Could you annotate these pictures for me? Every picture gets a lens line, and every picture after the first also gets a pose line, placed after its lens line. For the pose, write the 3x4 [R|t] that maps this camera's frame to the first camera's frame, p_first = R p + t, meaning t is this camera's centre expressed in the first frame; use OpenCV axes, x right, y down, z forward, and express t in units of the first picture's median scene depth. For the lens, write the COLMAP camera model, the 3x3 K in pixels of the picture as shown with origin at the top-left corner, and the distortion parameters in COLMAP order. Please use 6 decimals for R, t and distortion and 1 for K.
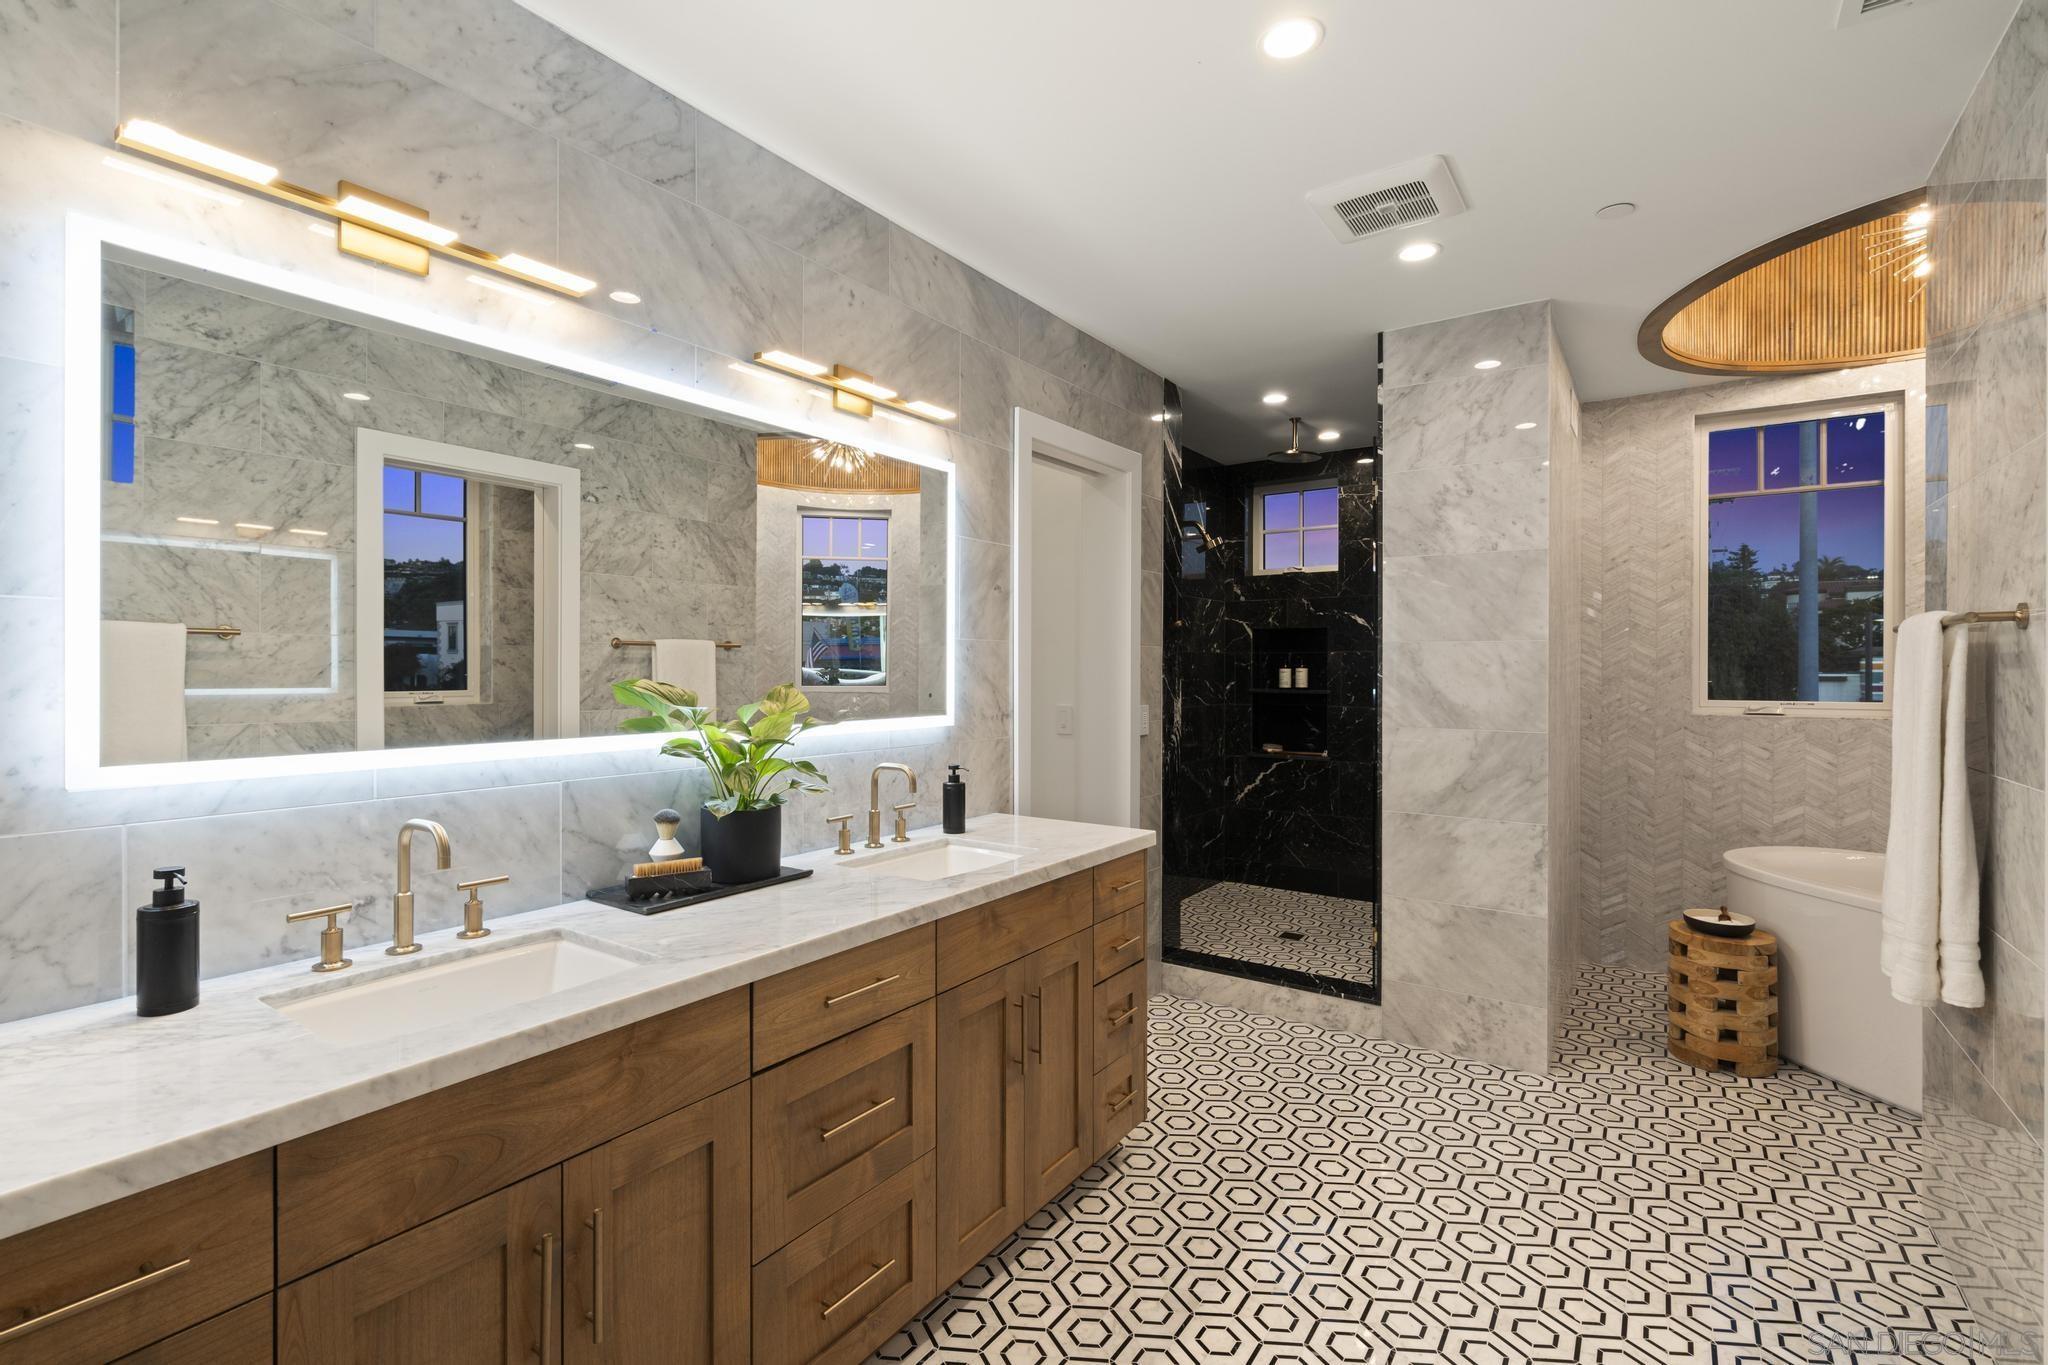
lens RADIAL K [[928.1, 0, 1022.2], [0, 928.1, 669.3], [0, 0, 1]] dist [-0.009653, 0.006006]
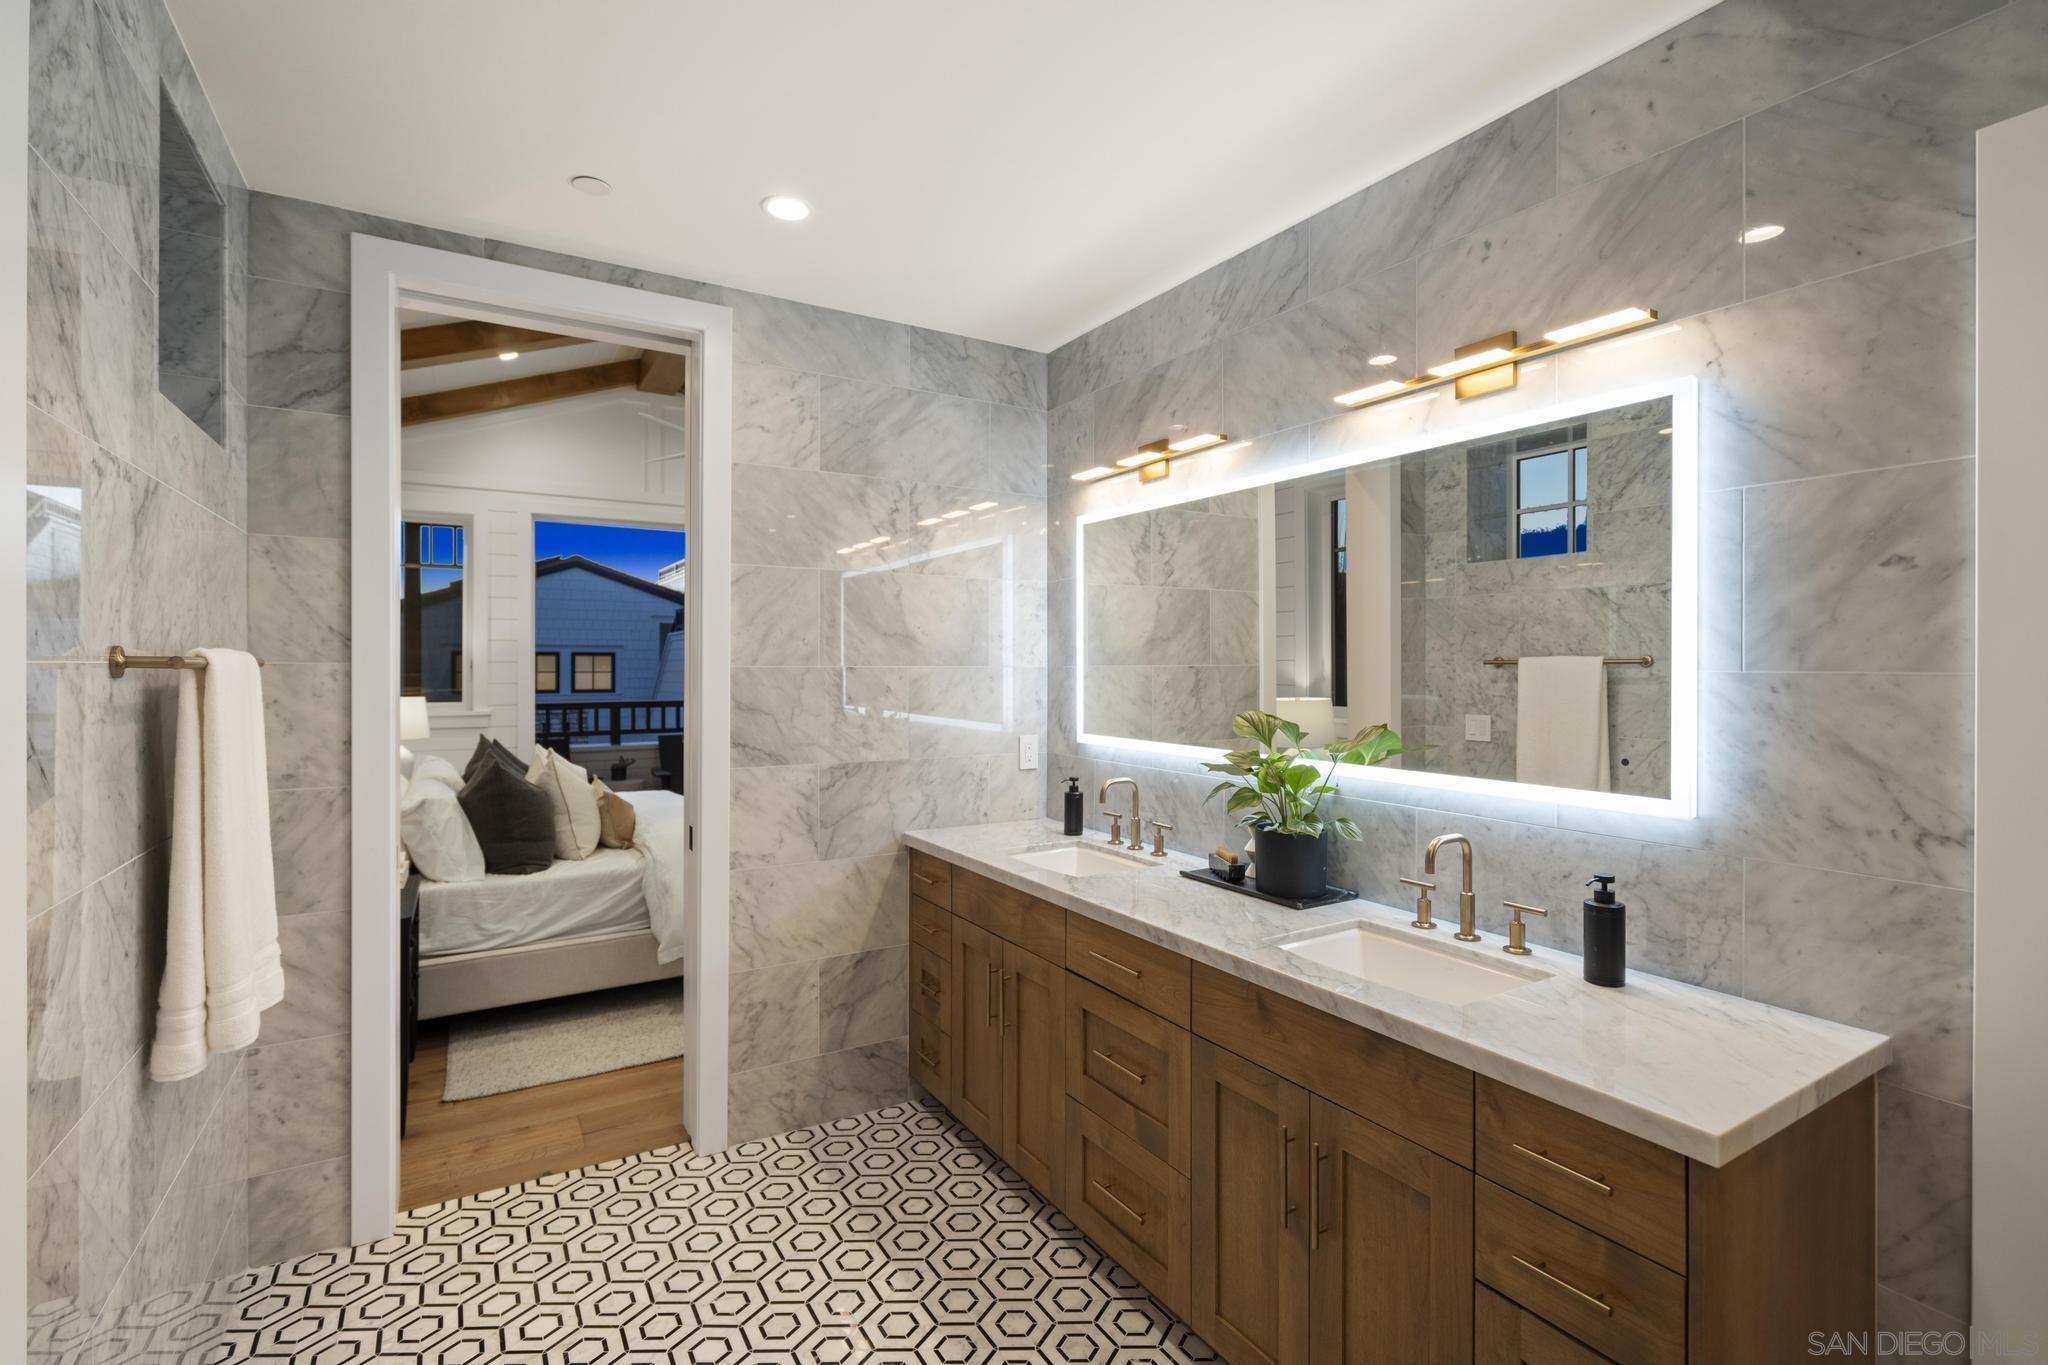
lens RADIAL K [[928.1, 0, 1022.2], [0, 928.1, 669.3], [0, 0, 1]] dist [-0.009653, 0.006006]
pose [[-0.402062, 0.001557, -0.915611, 0.694467], [-0.003669, 0.999988, 0.003311, -0.038946], [0.915605, 0.004691, -0.402051, 0.935430]]
